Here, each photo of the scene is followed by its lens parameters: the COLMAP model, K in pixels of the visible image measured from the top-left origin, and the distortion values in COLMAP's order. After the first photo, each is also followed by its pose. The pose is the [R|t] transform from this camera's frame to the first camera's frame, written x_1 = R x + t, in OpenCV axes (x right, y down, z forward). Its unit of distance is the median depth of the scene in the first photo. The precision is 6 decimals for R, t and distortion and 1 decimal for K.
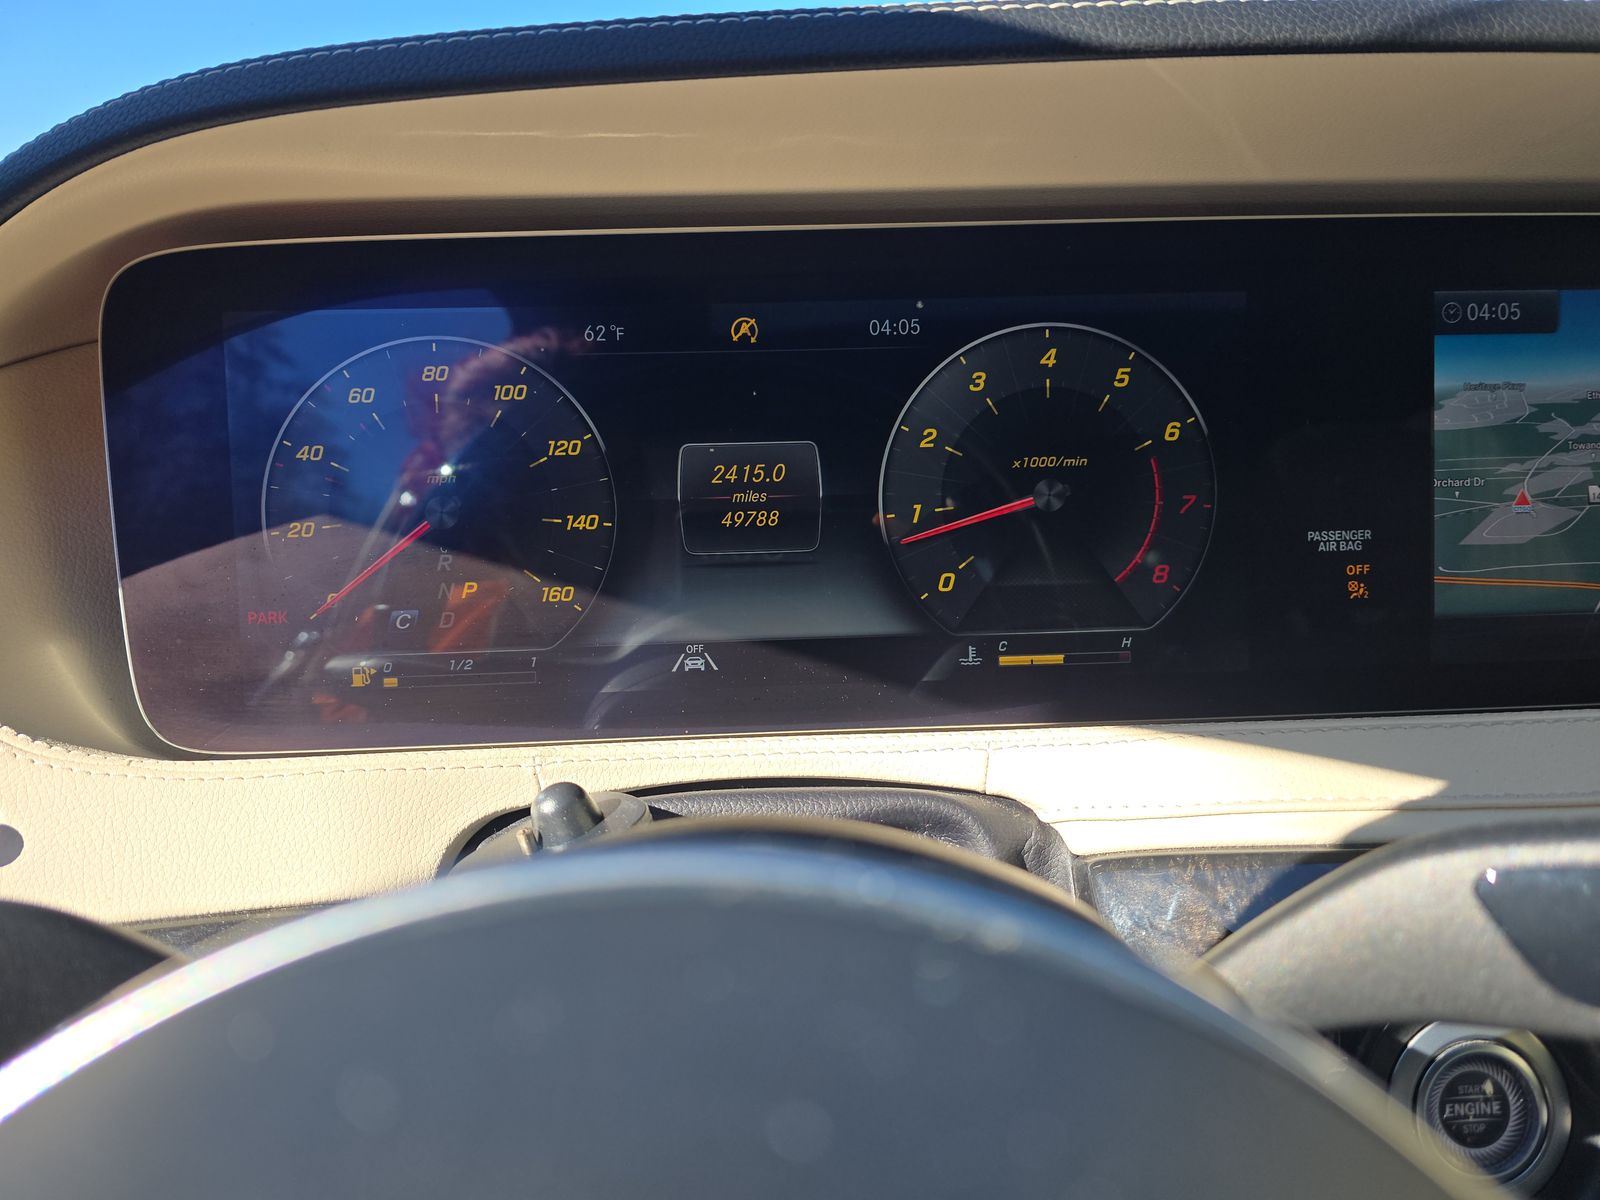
lens RADIAL K [[1077.2, 0, 800.0], [0, 1077.2, 599.5], [0, 0, 1]] dist [-0.000375, -0.000606]
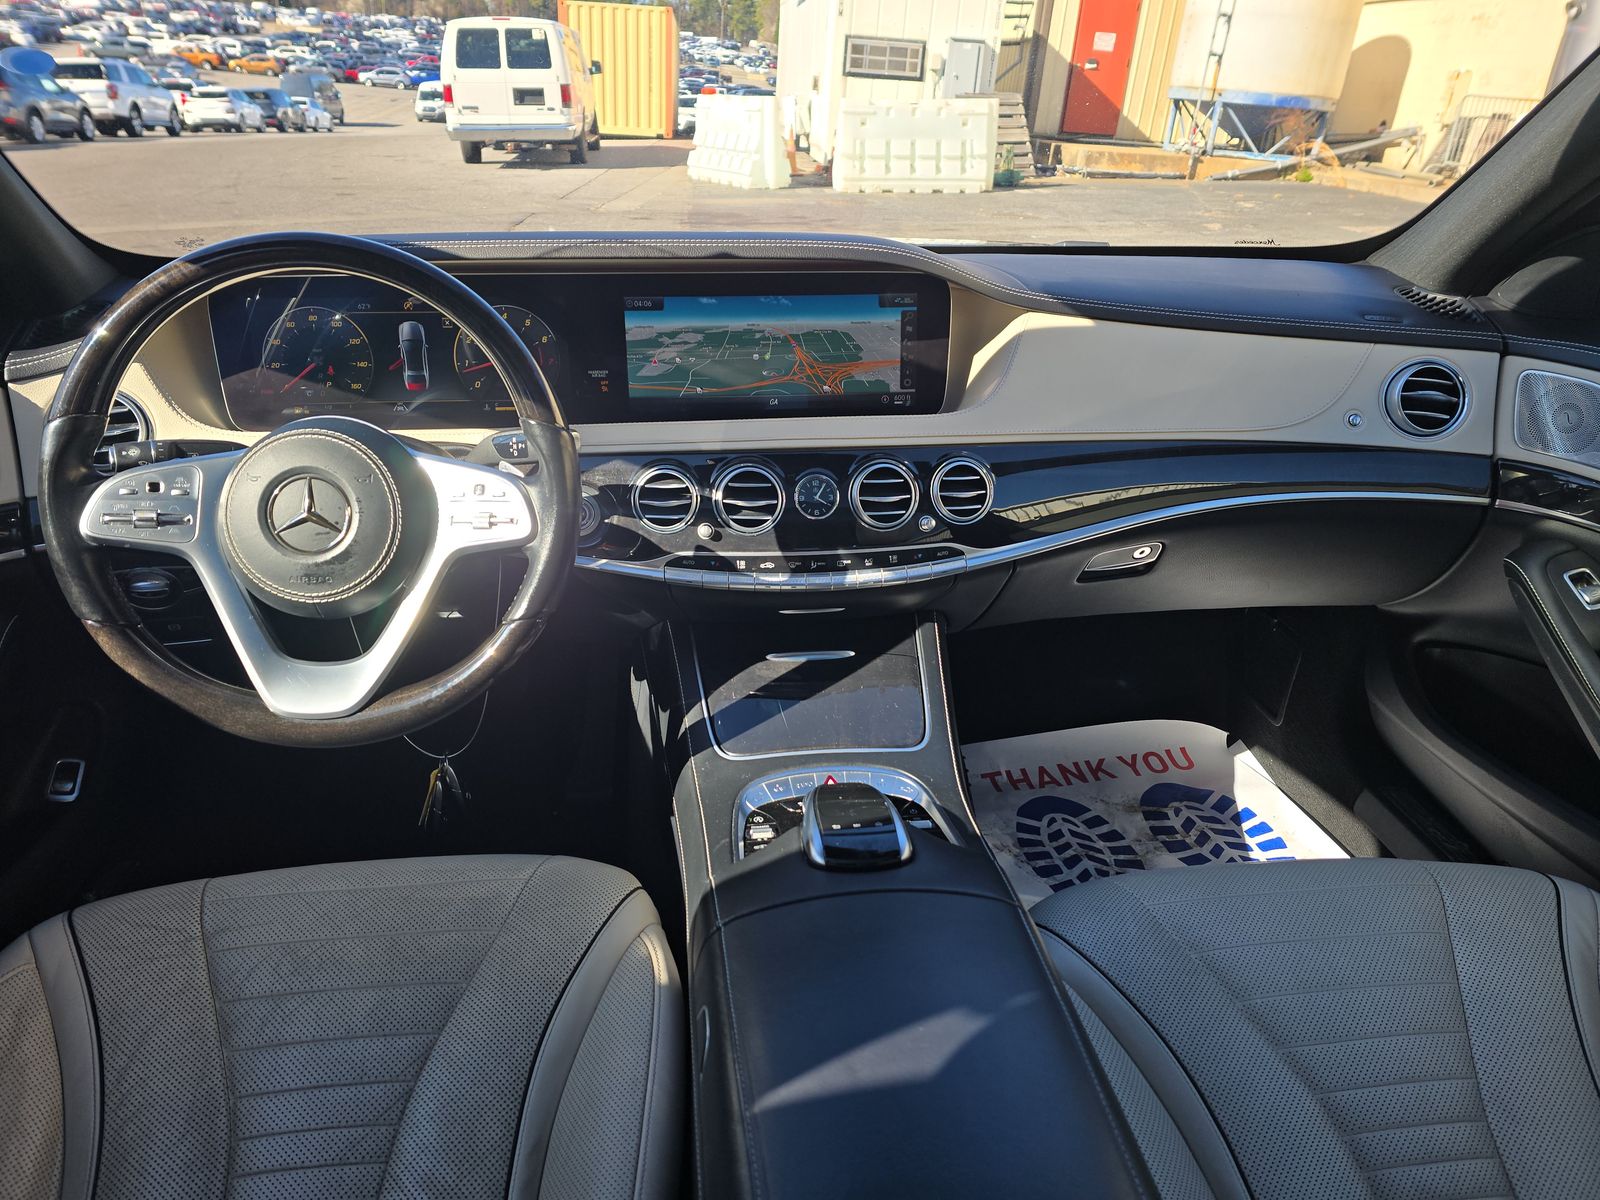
lens RADIAL K [[1077.2, 0, 797.2], [0, 1077.2, 601.4], [0, 0, 1]] dist [-0.000375, -0.000606]
pose [[0.996900, 0.000087, 0.078677, 0.850230], [-0.013528, 0.985295, 0.170323, 0.062651], [-0.077505, -0.170859, 0.982242, -2.420568]]
